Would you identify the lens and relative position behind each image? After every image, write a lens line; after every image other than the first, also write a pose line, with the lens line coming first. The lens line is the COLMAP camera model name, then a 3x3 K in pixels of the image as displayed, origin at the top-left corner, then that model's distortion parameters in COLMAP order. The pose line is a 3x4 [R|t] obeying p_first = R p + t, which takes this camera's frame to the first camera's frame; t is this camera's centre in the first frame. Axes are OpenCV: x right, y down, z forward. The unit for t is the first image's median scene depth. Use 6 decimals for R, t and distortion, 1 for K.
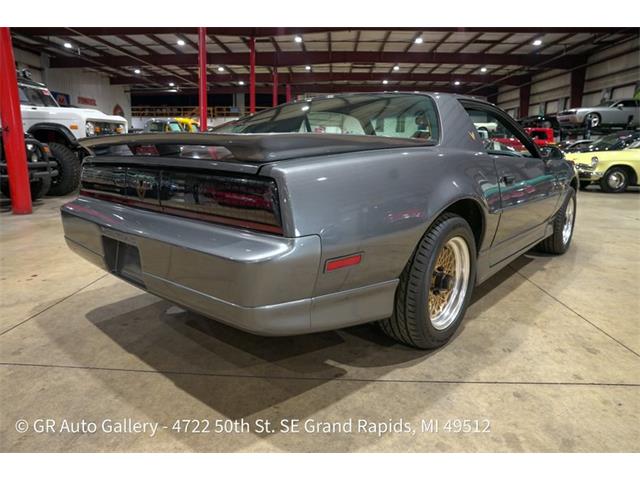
lens RADIAL K [[437.9, 0, 321.4], [0, 437.9, 237.0], [0, 0, 1]] dist [-0.137954, 0.107743]
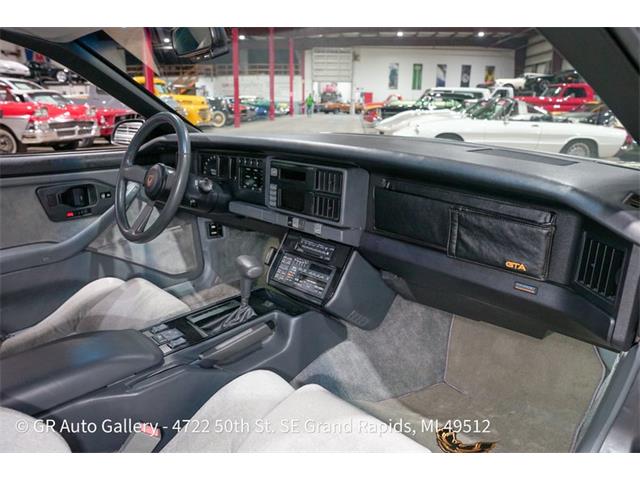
lens RADIAL K [[437.9, 0, 321.6], [0, 437.9, 239.1], [0, 0, 1]] dist [-0.137954, 0.107743]
pose [[0.998749, 0.006145, -0.049630, 0.044609], [-0.001463, 0.995587, 0.093836, -0.022560], [0.049987, -0.093646, 0.994350, 0.096432]]
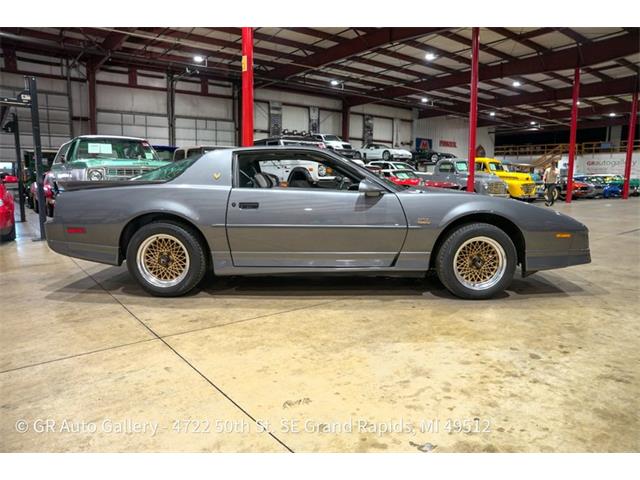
lens RADIAL K [[437.9, 0, 321.8], [0, 437.9, 241.8], [0, 0, 1]] dist [-0.137954, 0.107743]
pose [[0.649077, 0.091453, -0.755205, 0.142291], [-0.148684, 0.988852, -0.008044, -0.003507], [0.746051, 0.117508, 0.655439, 0.023171]]
